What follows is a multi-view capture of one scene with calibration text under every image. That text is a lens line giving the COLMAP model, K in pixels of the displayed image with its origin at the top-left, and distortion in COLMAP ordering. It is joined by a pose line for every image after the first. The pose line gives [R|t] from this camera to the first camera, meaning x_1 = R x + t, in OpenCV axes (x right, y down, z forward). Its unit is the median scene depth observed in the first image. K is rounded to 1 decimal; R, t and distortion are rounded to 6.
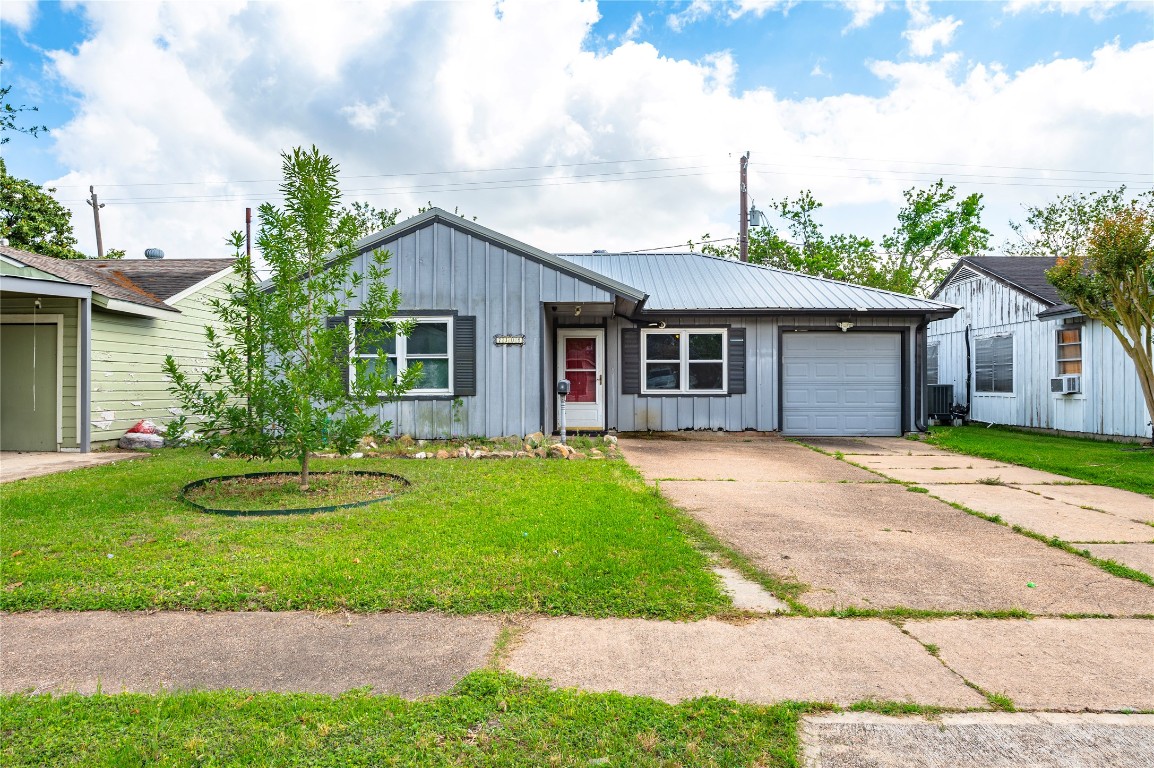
lens RADIAL K [[786.3, 0, 577.0], [0, 786.3, 384.0], [0, 0, 1]] dist [-0.010382, -0.001900]
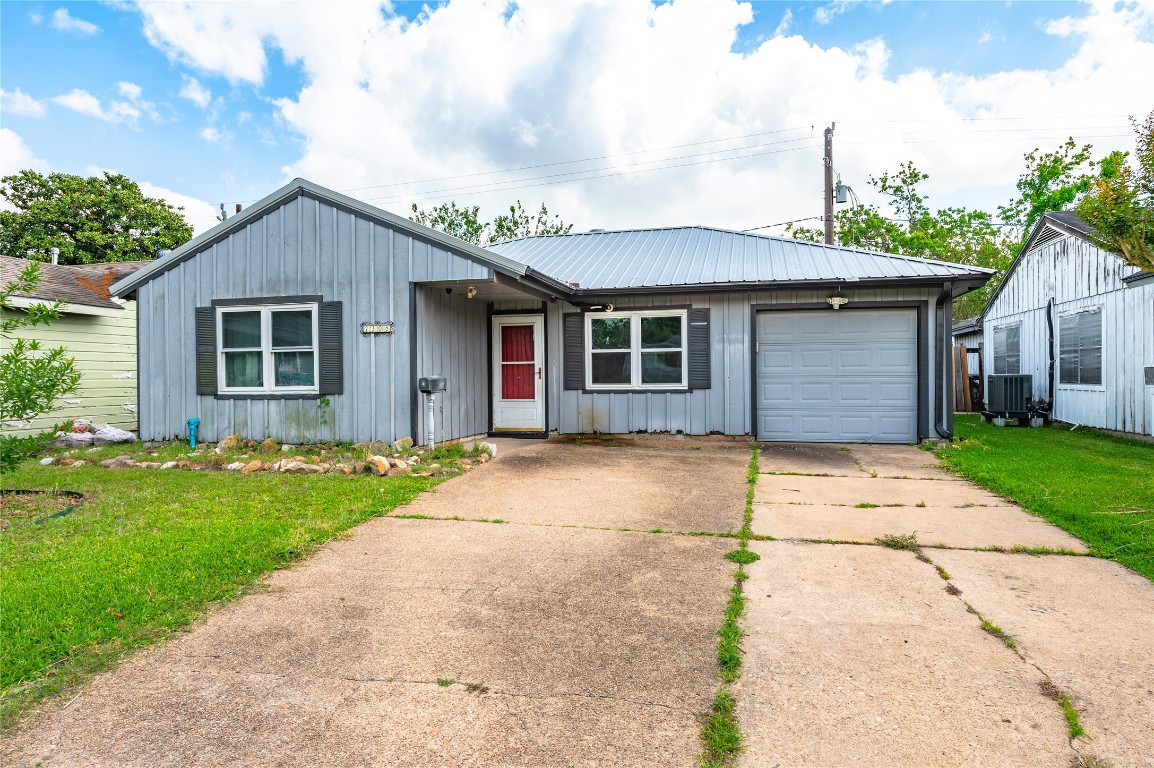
lens RADIAL K [[730.2, 0, 577.0], [0, 730.2, 384.0], [0, 0, 1]] dist [-0.001276, 0.003652]
pose [[0.975864, -0.006894, -0.218272, 0.244537], [0.008869, 0.999928, 0.008070, -0.000099], [0.218200, -0.009811, 0.975855, 0.227120]]
